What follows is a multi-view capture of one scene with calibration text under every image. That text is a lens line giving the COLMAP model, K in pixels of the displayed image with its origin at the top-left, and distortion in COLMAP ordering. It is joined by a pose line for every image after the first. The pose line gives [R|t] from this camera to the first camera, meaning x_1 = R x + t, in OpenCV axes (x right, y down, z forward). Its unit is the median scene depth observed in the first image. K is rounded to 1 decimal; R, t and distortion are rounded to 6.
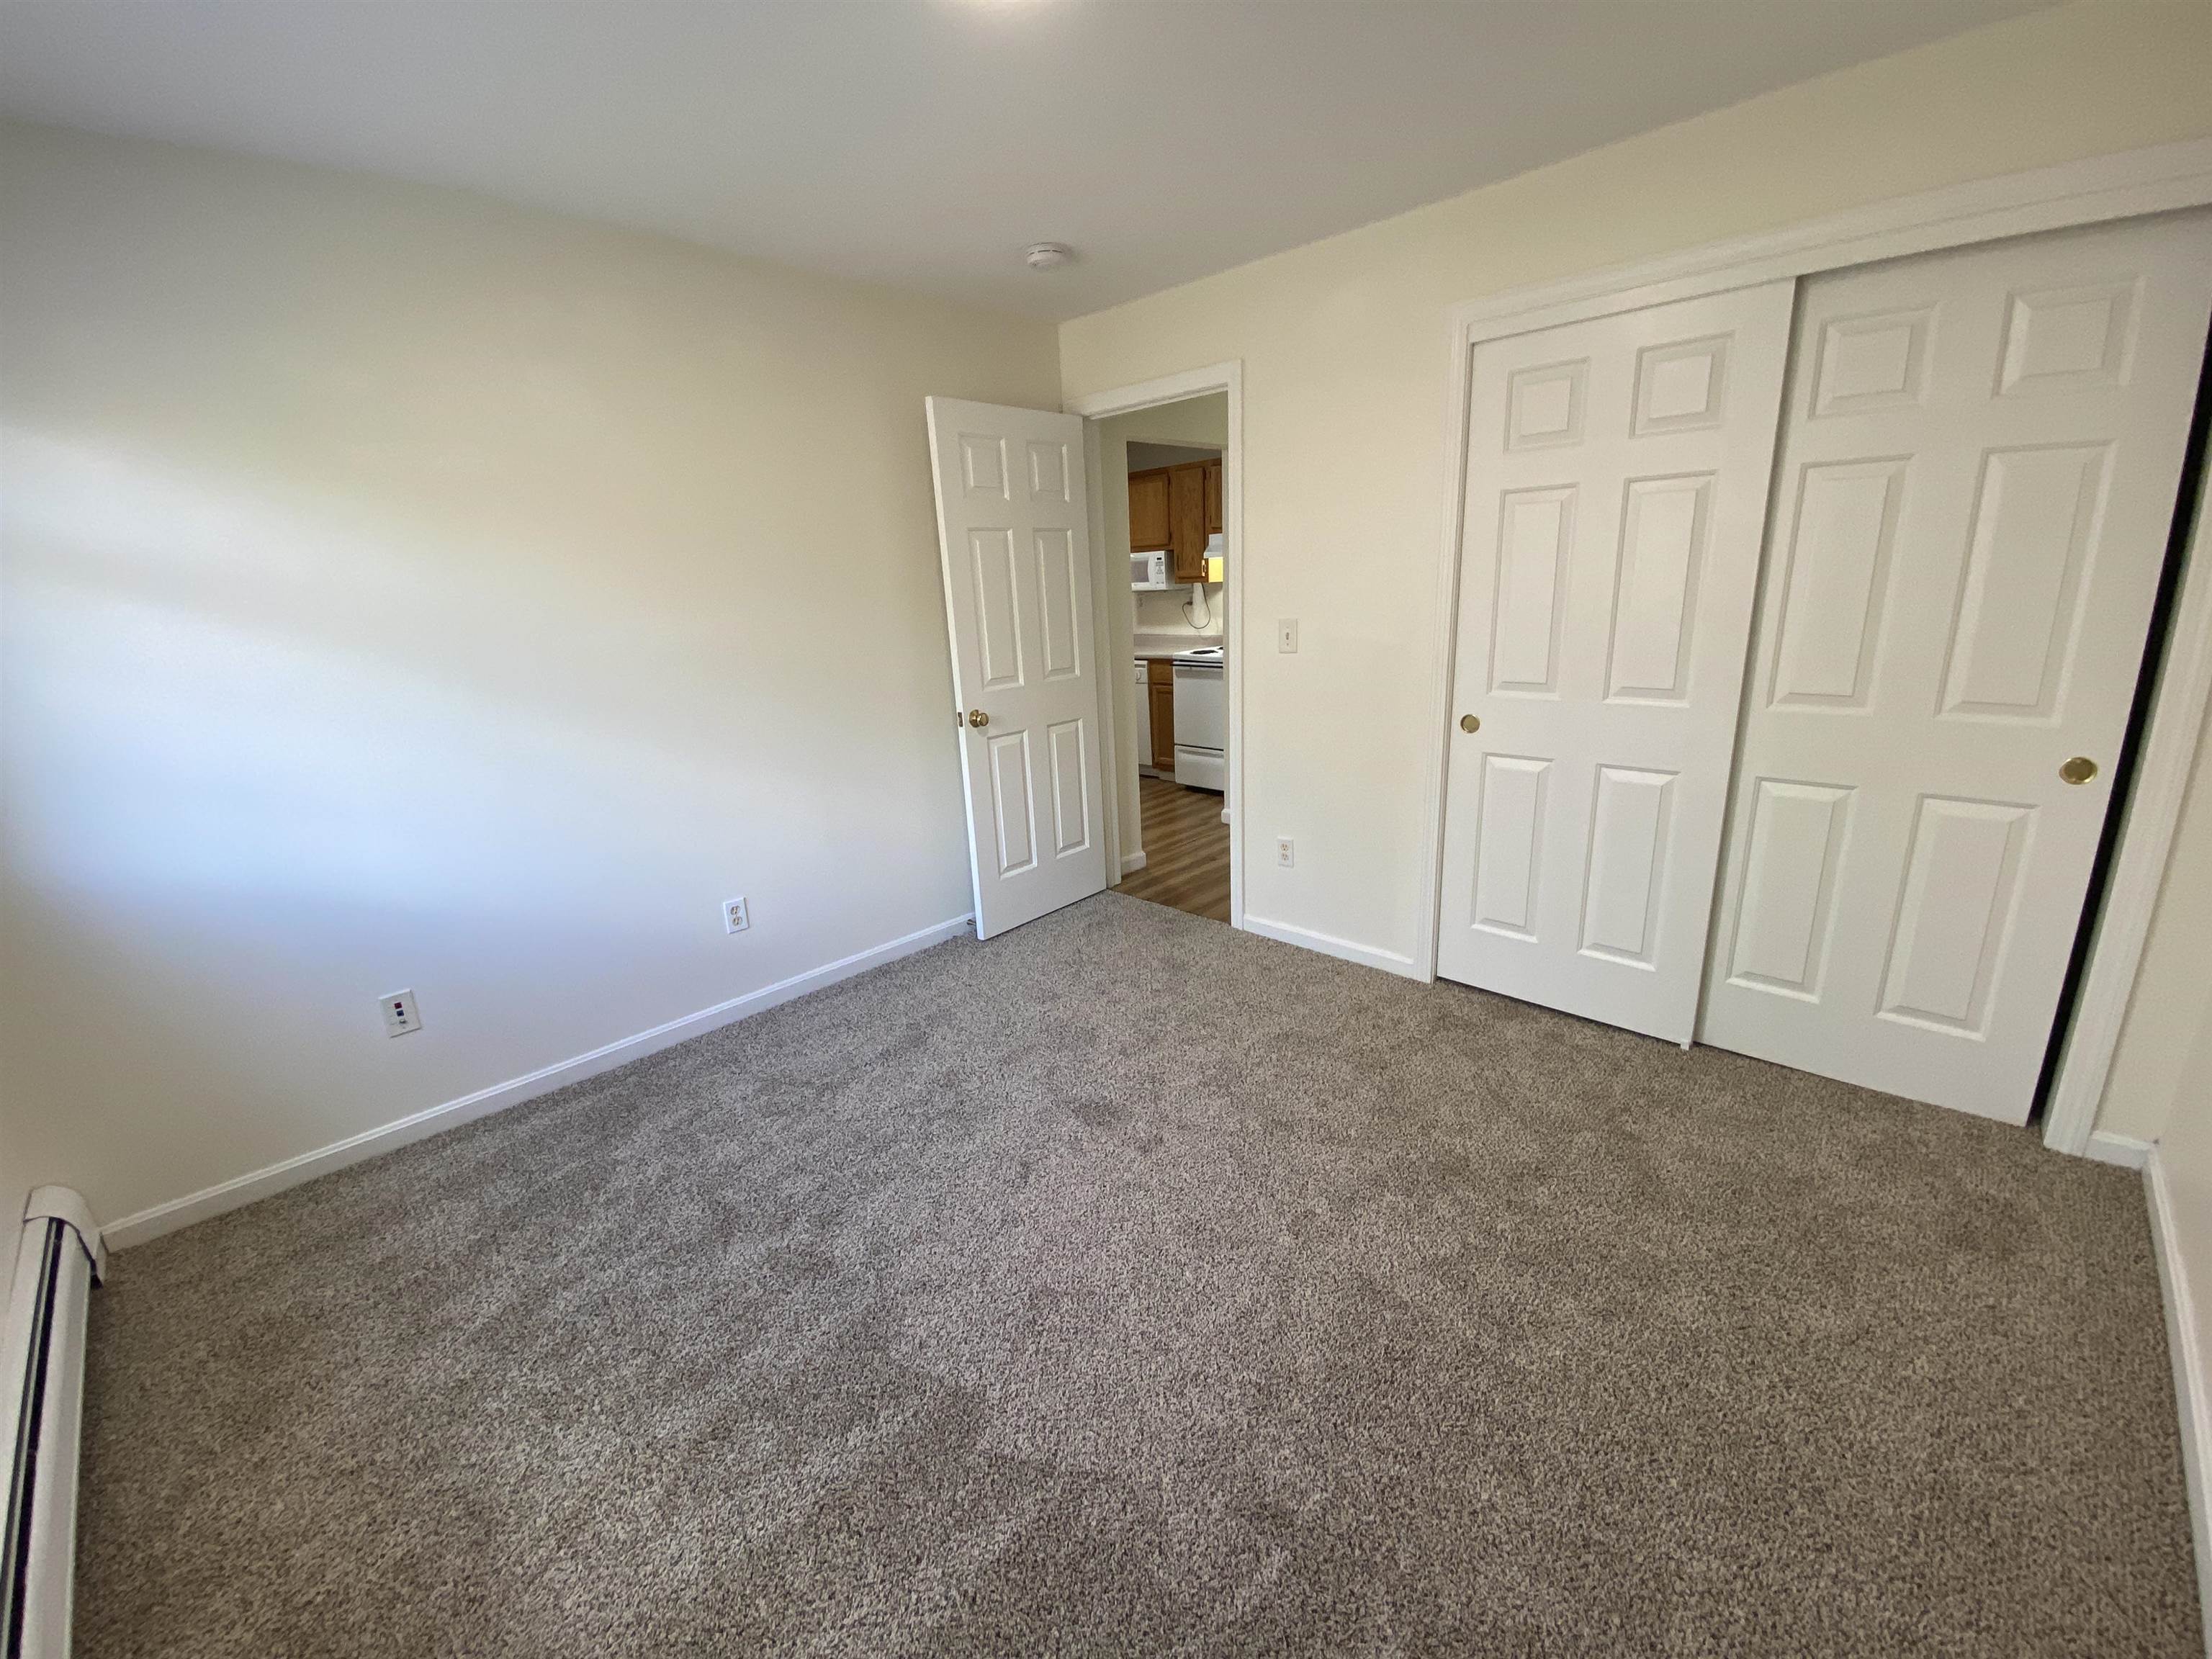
lens RADIAL K [[889.8, 0, 1105.1], [0, 889.8, 818.8], [0, 0, 1]] dist [0.000479, -0.000696]
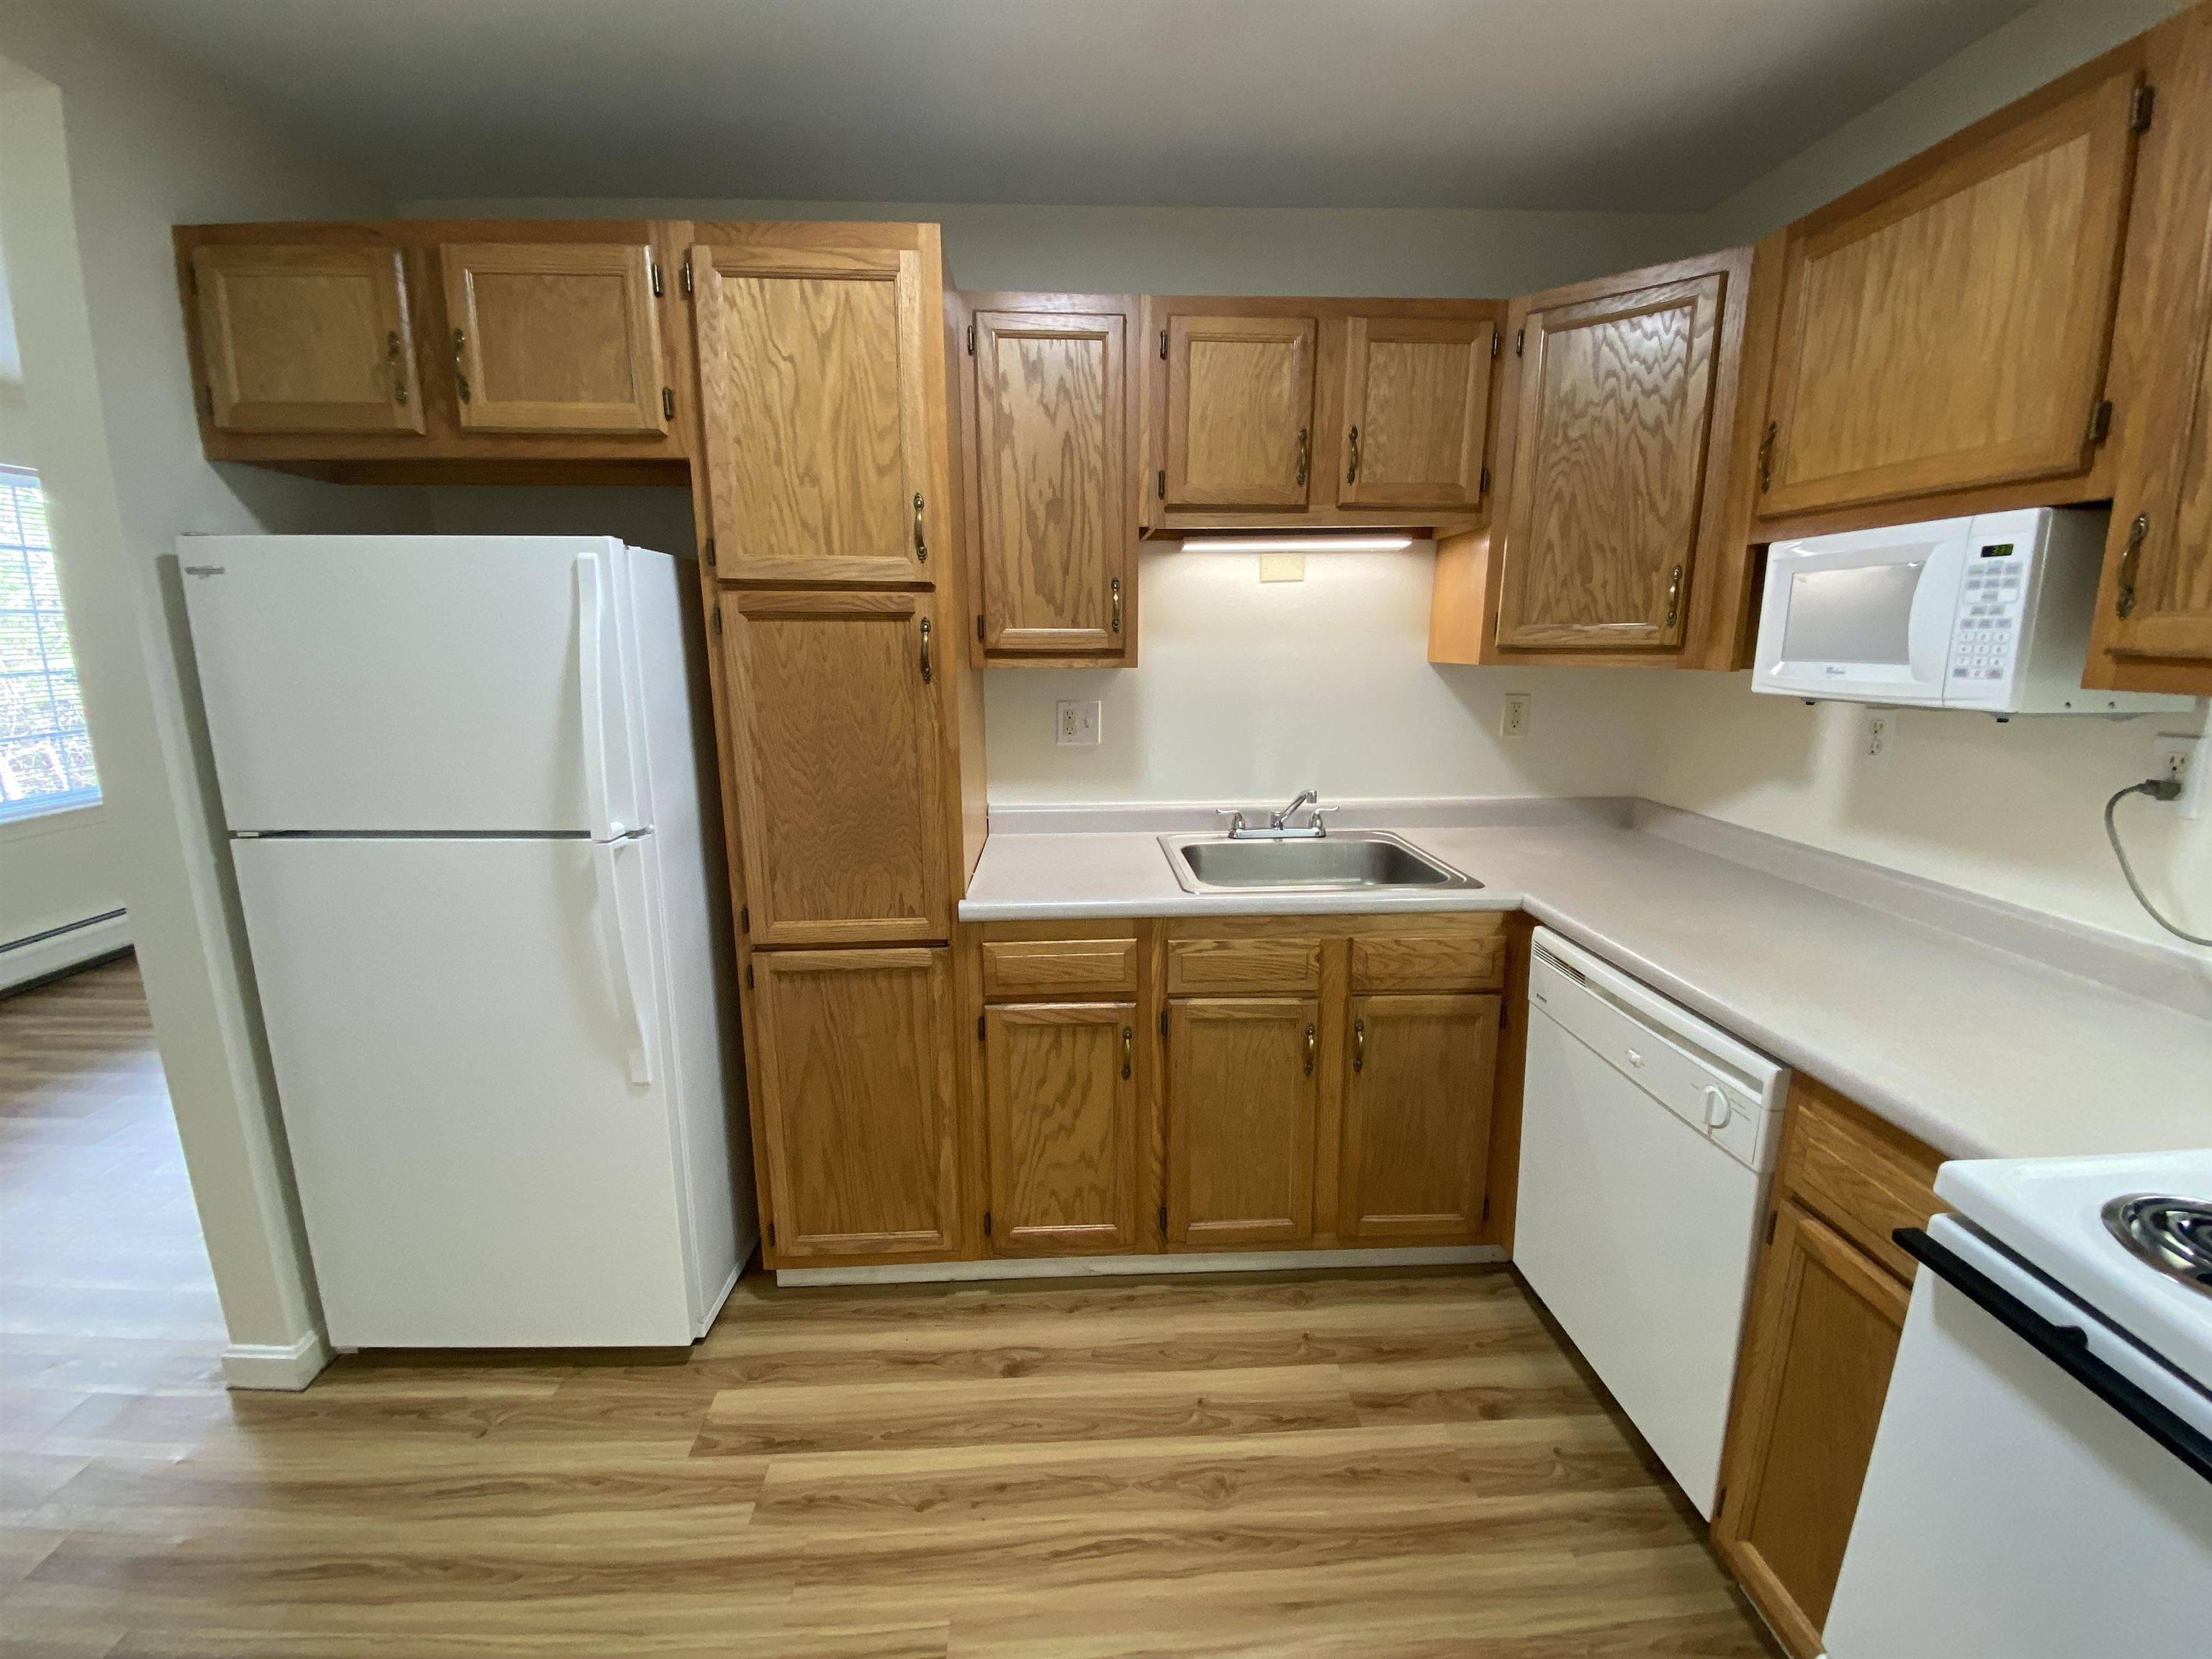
lens RADIAL K [[898.9, 0, 1105.7], [0, 898.9, 823.8], [0, 0, 1]] dist [0.041116, -0.033395]
pose [[0.721230, 0.187248, -0.666907, 0.063278], [-0.215200, 0.975700, 0.041219, -0.204584], [0.658419, 0.113790, 0.744000, 0.745812]]
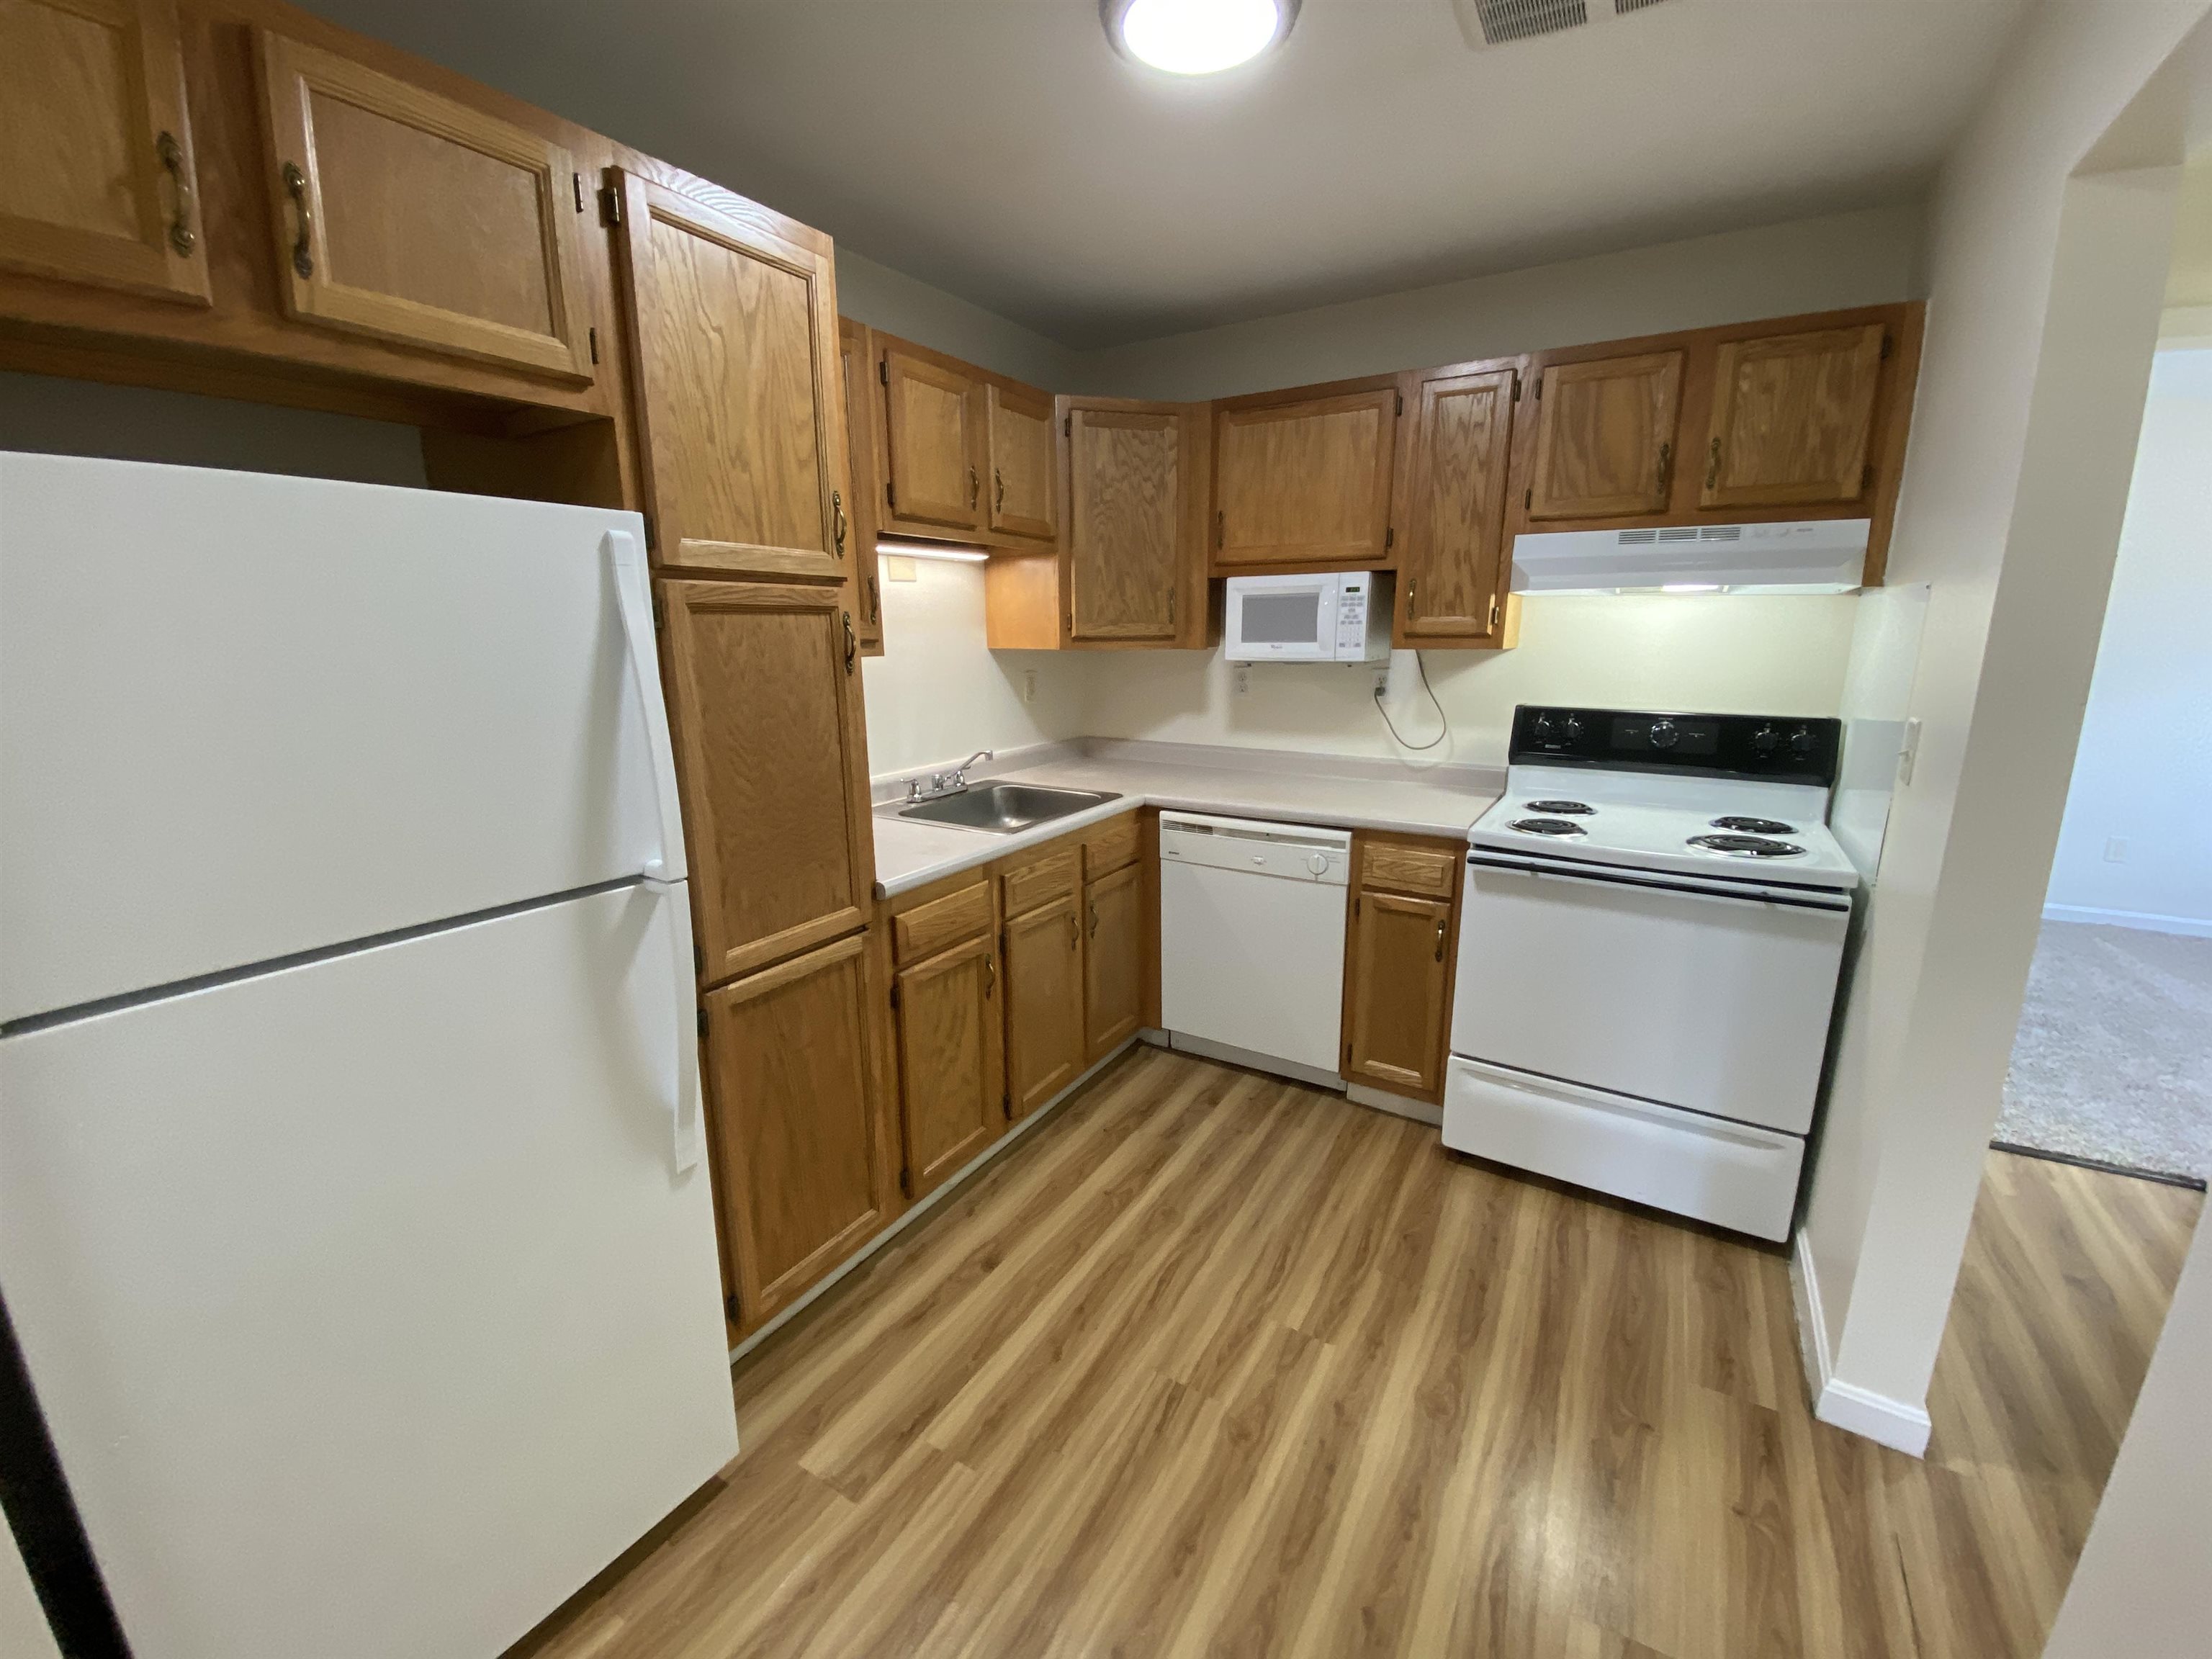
lens RADIAL K [[889.8, 0, 1105.1], [0, 889.8, 818.8], [0, 0, 1]] dist [0.000479, -0.000696]
pose [[0.976073, 0.000364, 0.217443, -0.151066], [0.012109, 0.998356, -0.056027, -0.161278], [-0.217106, 0.057319, 0.974464, 0.621146]]
